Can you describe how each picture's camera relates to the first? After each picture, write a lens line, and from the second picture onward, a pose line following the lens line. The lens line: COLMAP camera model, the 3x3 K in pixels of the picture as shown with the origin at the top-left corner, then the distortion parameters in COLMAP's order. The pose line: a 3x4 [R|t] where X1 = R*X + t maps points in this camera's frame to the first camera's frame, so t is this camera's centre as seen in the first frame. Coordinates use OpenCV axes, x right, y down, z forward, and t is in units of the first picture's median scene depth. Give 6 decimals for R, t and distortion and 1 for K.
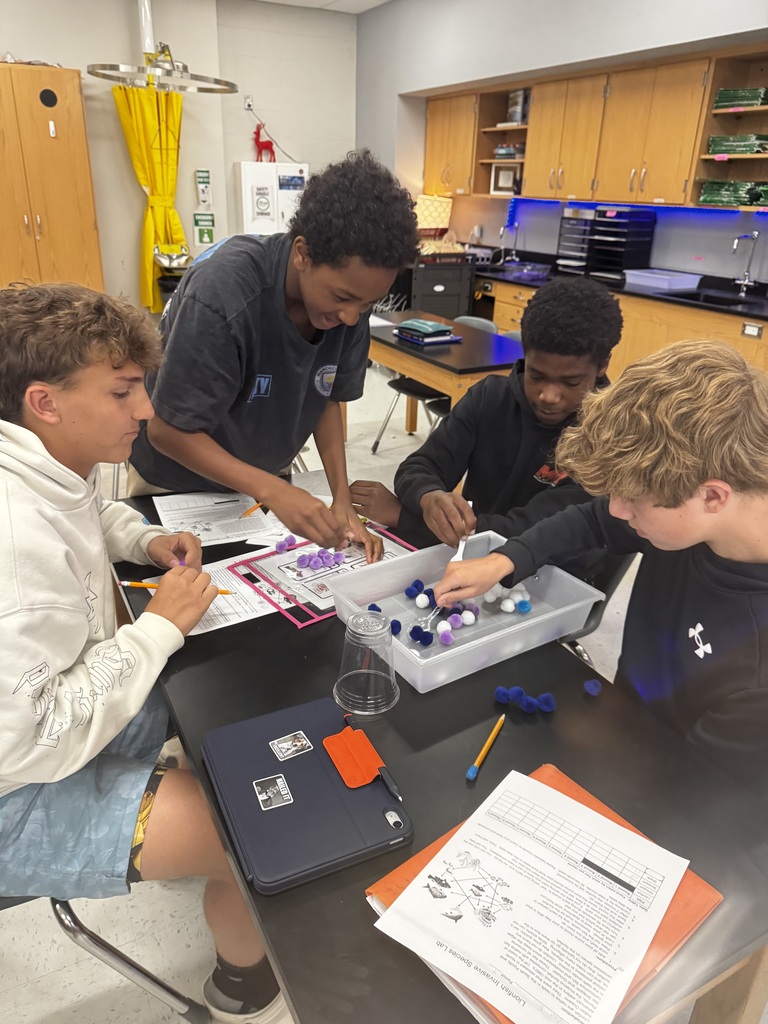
lens RADIAL K [[726.8, 0, 376.6], [0, 726.8, 509.0], [0, 0, 1]] dist [-0.002478, 0.002764]
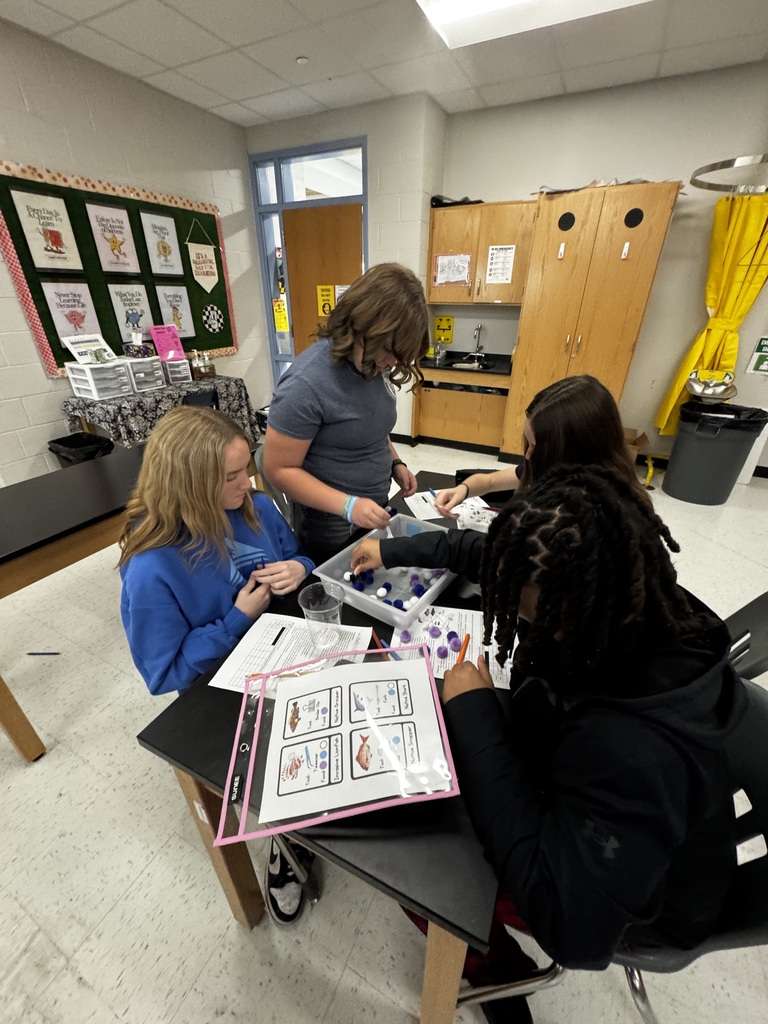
lens RADIAL K [[408.2, 0, 387.8], [0, 408.2, 511.5], [0, 0, 1]] dist [-0.000786, -0.000428]
pose [[0.598842, 0.356531, -0.717129, -0.094080], [-0.320690, 0.927269, 0.193211, -0.164825], [0.733857, 0.114273, 0.669623, 0.363635]]
